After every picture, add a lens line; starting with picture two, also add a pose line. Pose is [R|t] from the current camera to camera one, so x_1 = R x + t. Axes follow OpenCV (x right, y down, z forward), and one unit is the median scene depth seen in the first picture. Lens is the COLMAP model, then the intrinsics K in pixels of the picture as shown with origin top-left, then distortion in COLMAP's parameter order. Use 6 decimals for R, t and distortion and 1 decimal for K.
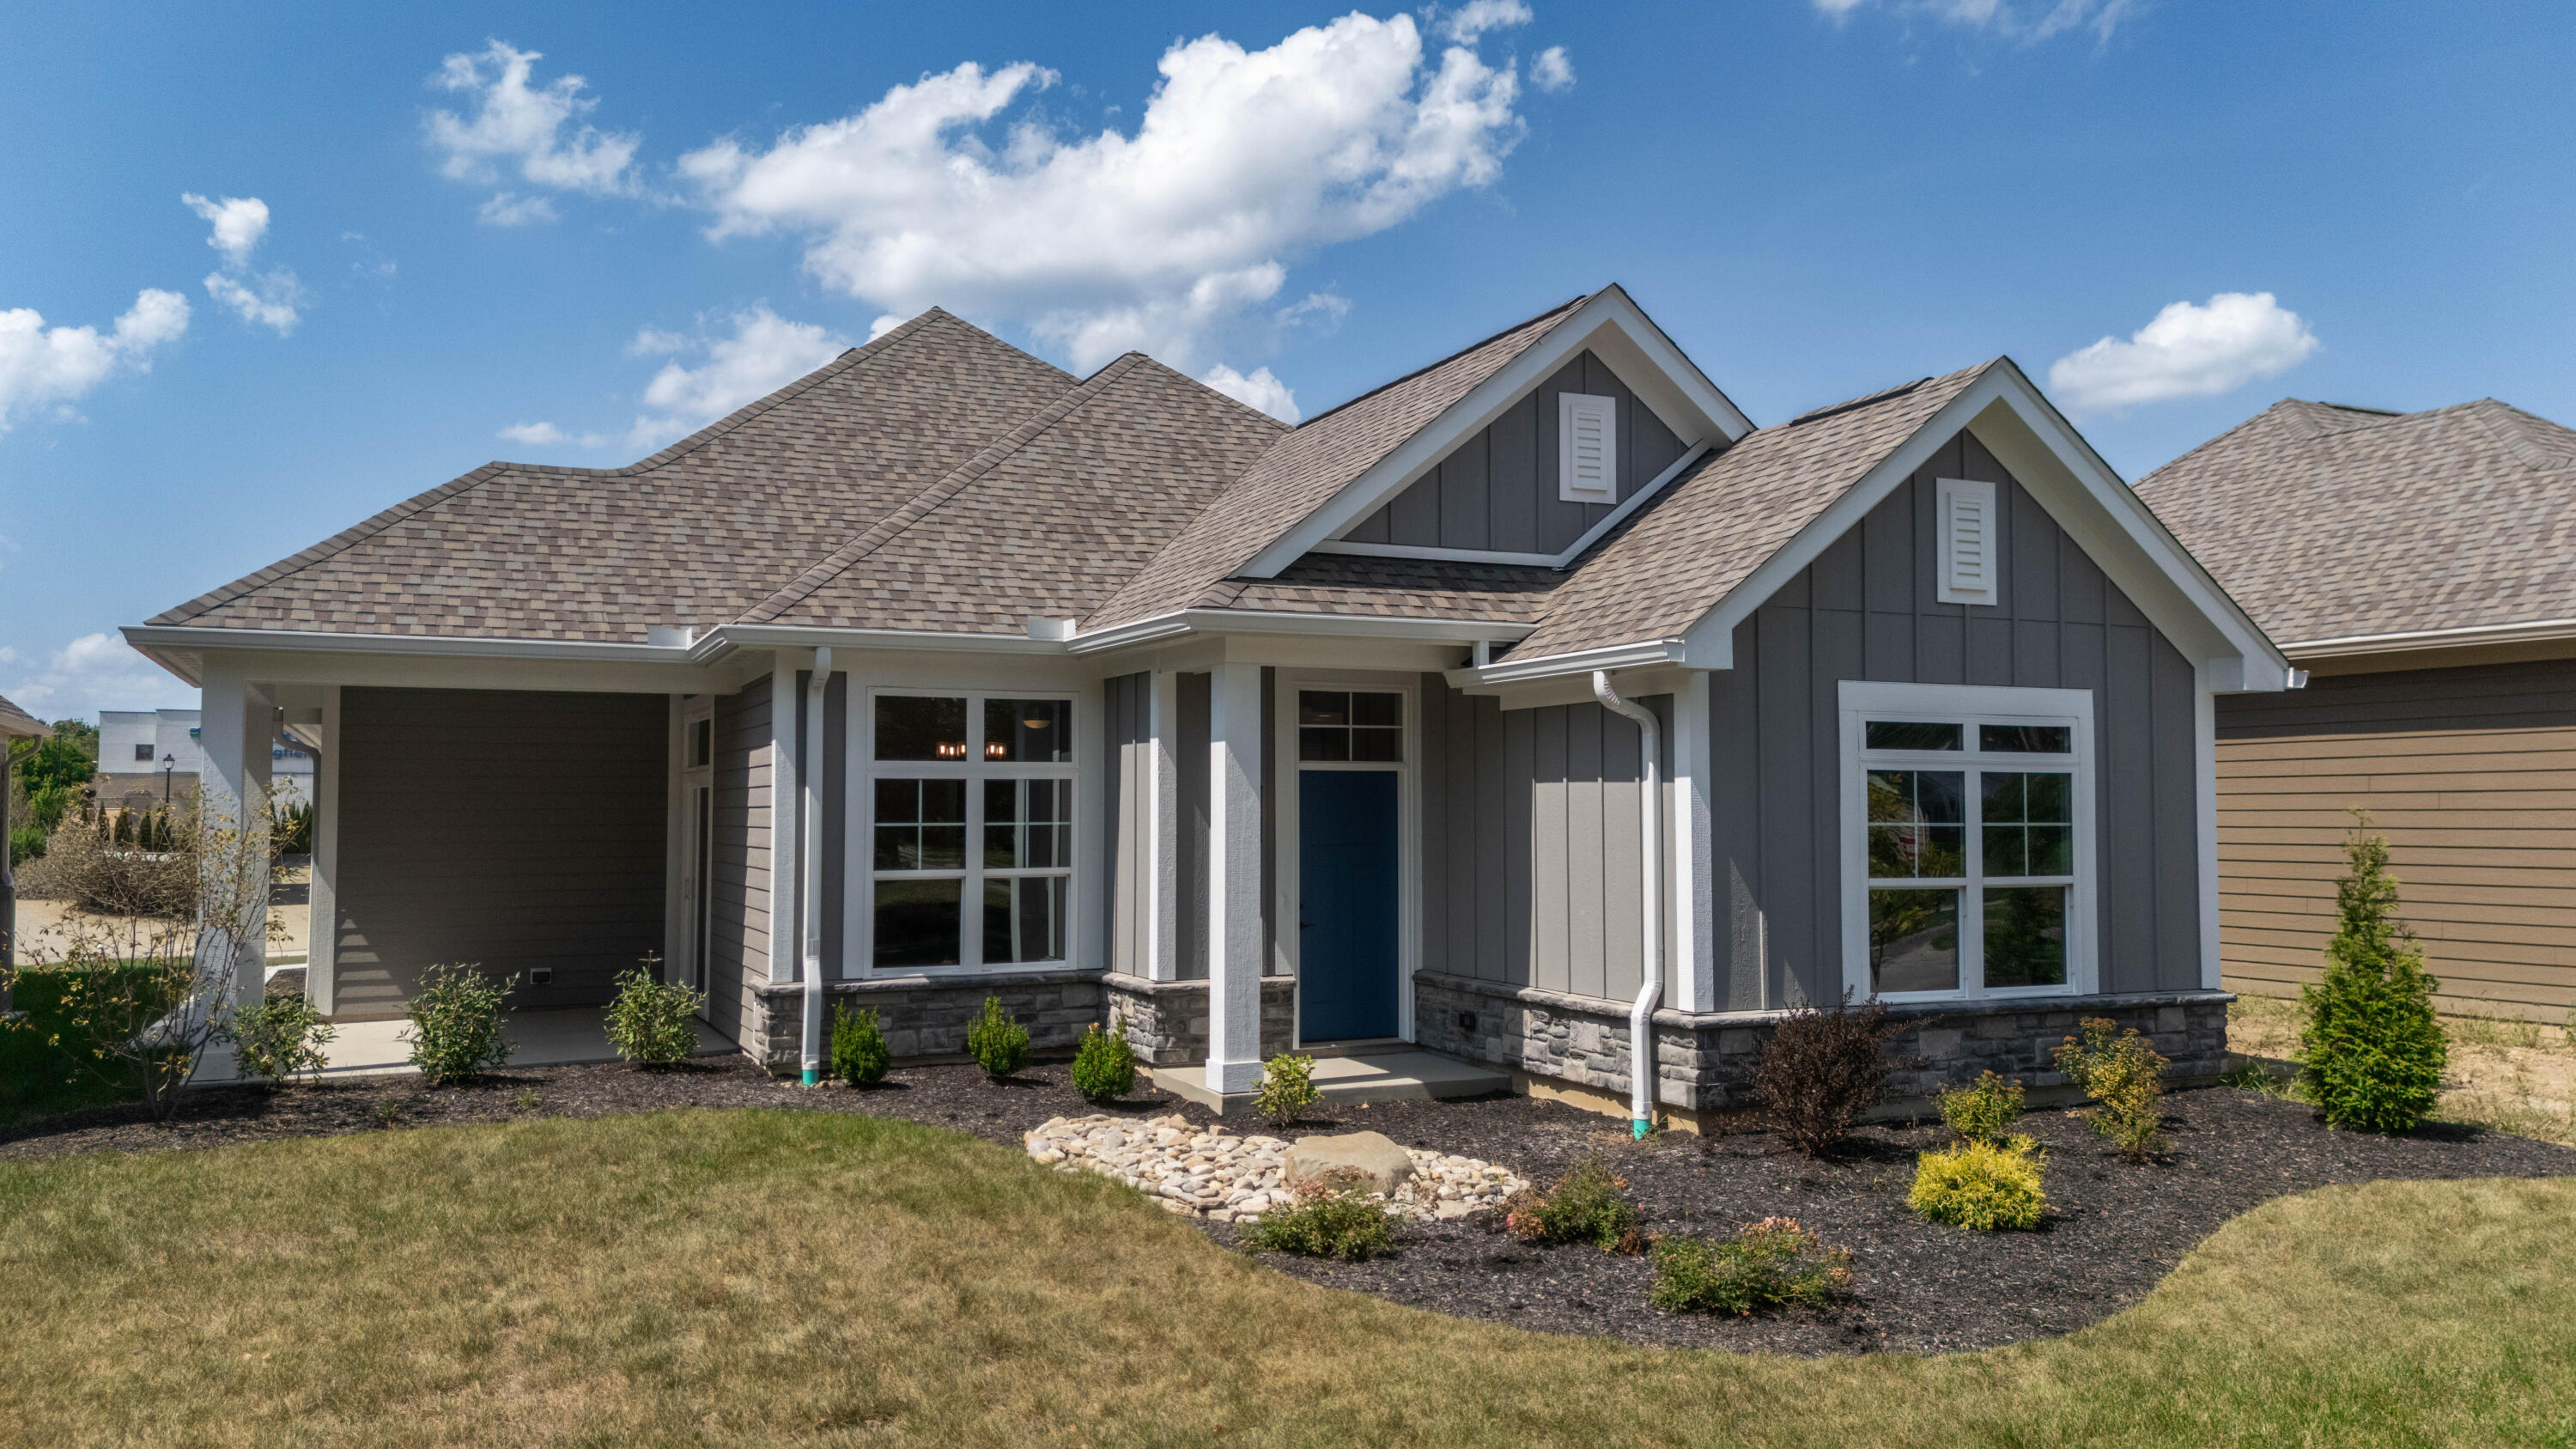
lens RADIAL K [[1917.5, 0, 1288.0], [0, 1917.5, 724.5], [0, 0, 1]] dist [0.061687, -0.069885]
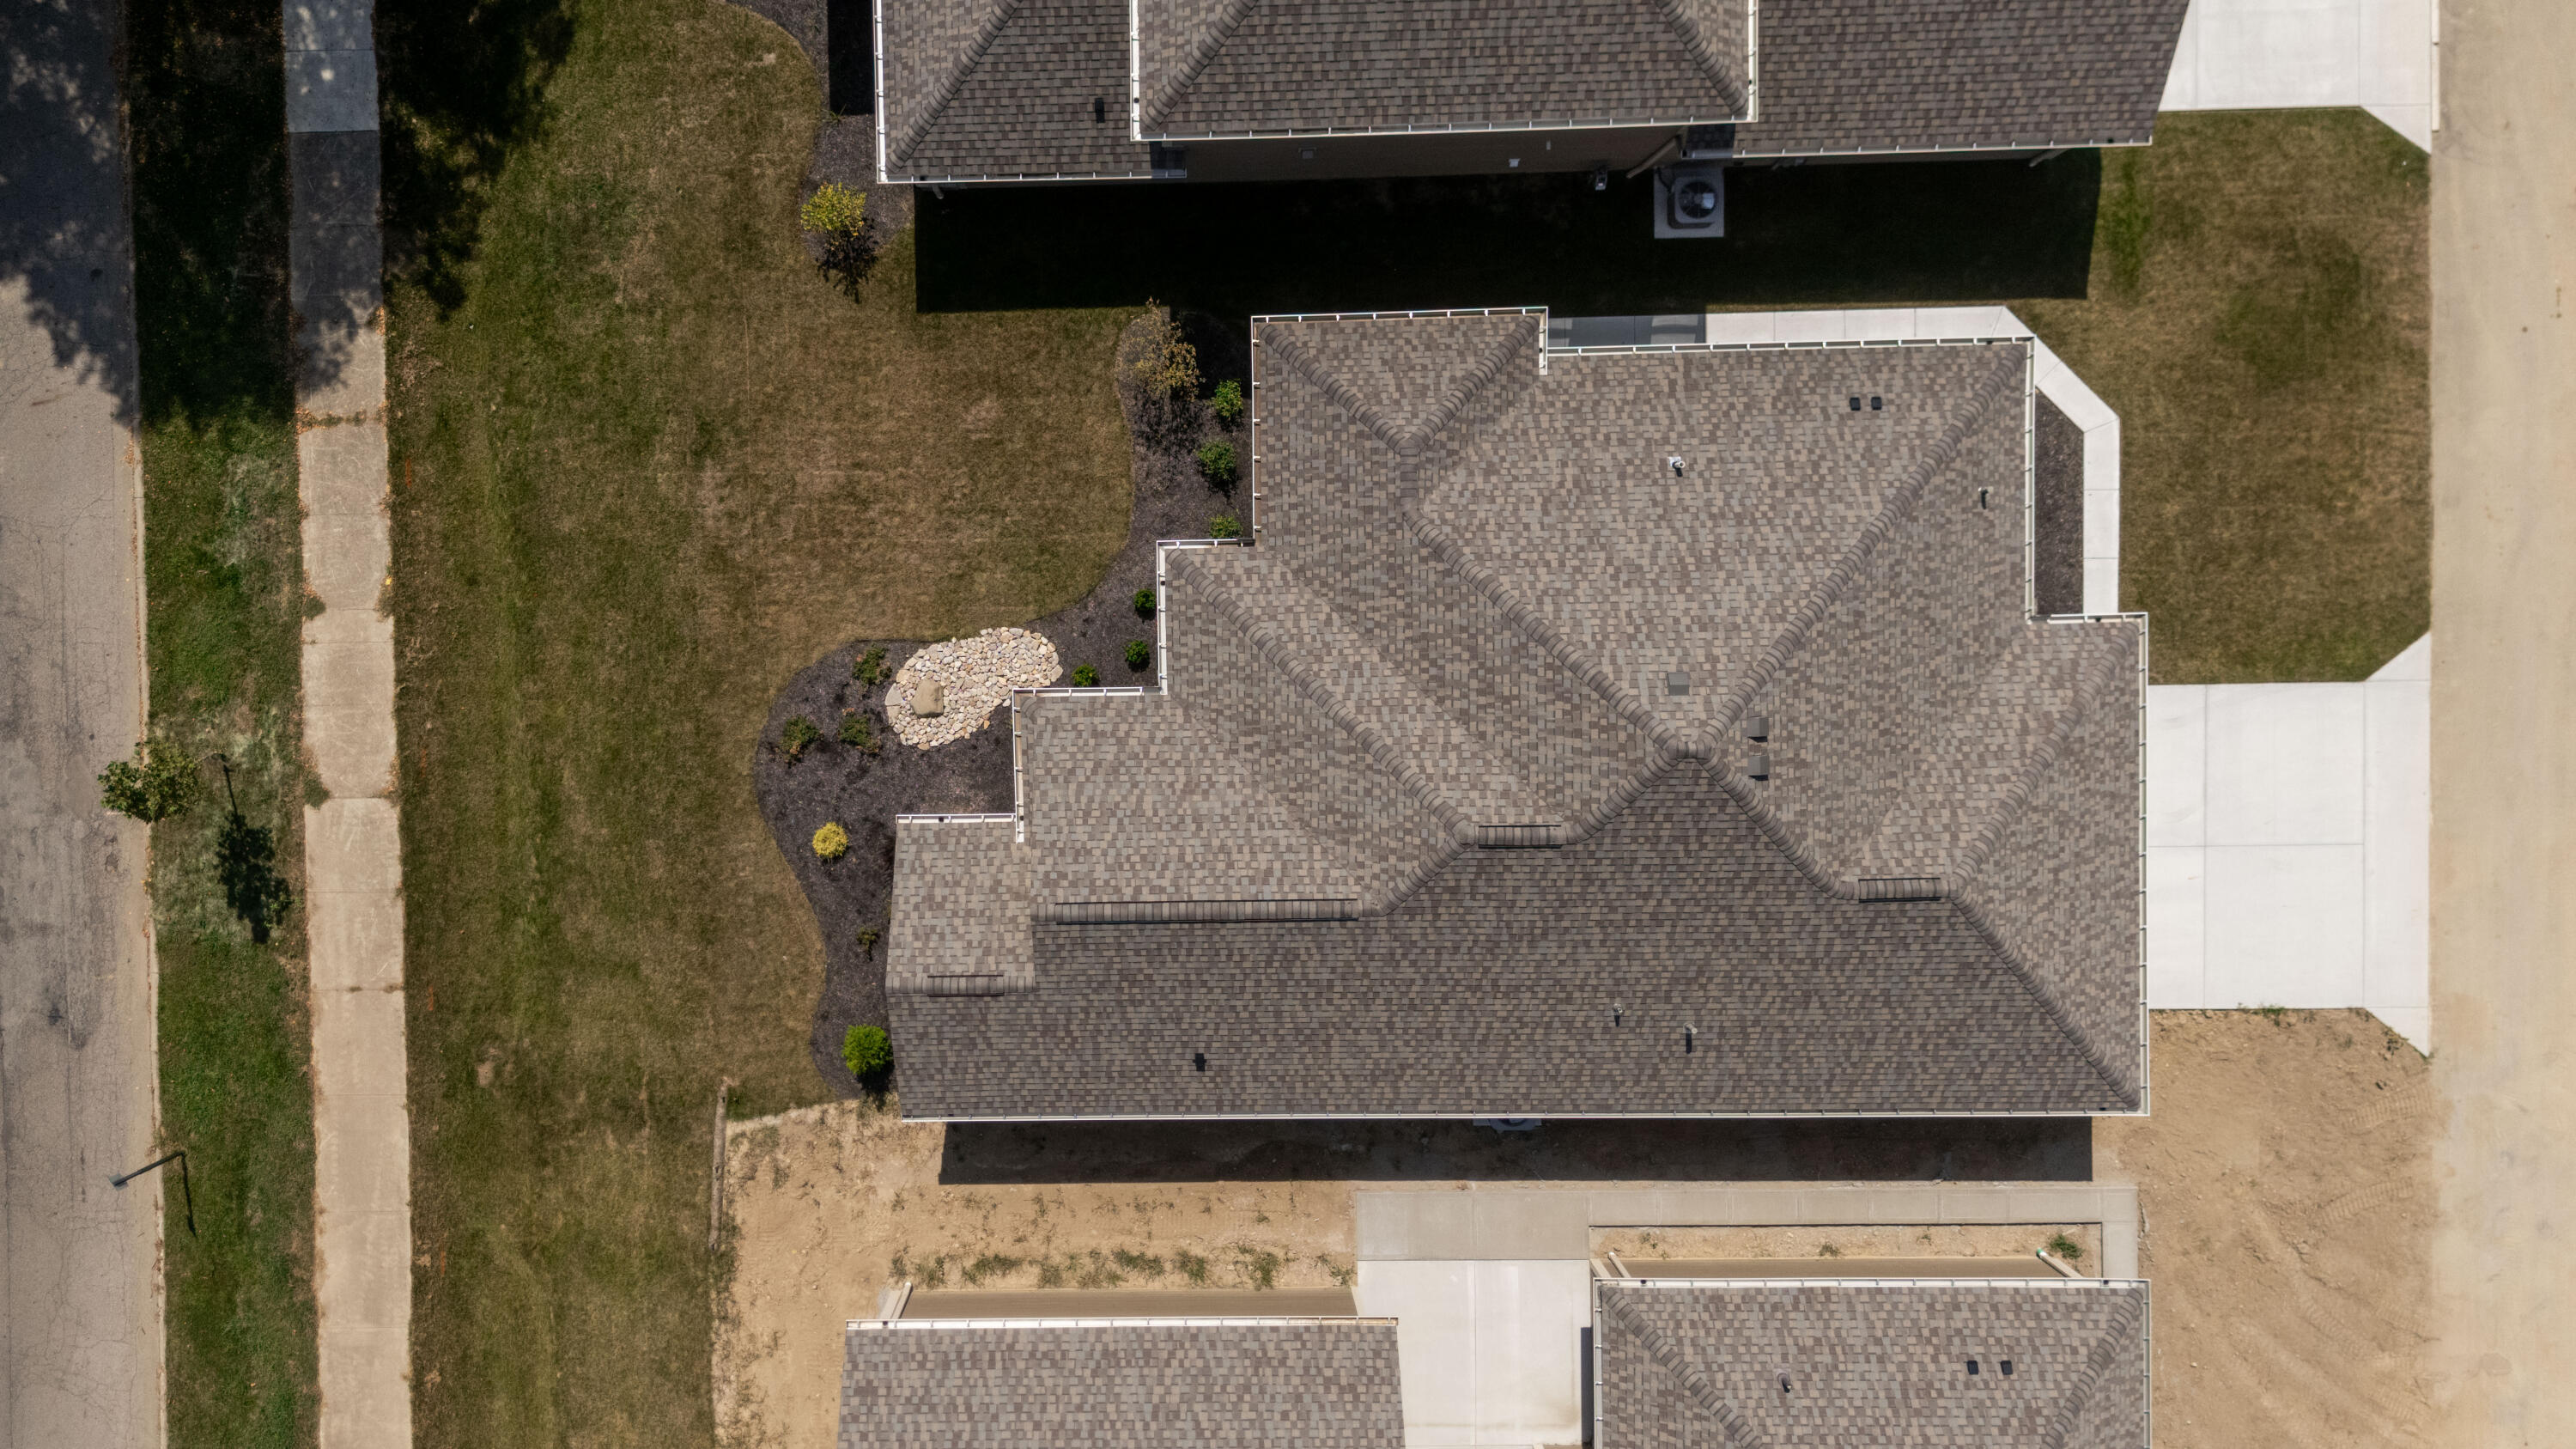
lens RADIAL K [[2369.9, 0, 1214.5], [0, 2369.9, 659.7], [0, 0, 1]] dist [0.097207, -0.095550]
pose [[-0.393555, 0.918922, 0.026410, -0.252510], [0.084254, 0.007447, 0.996417, -2.925770], [0.915432, 0.394370, -0.080353, 1.309873]]
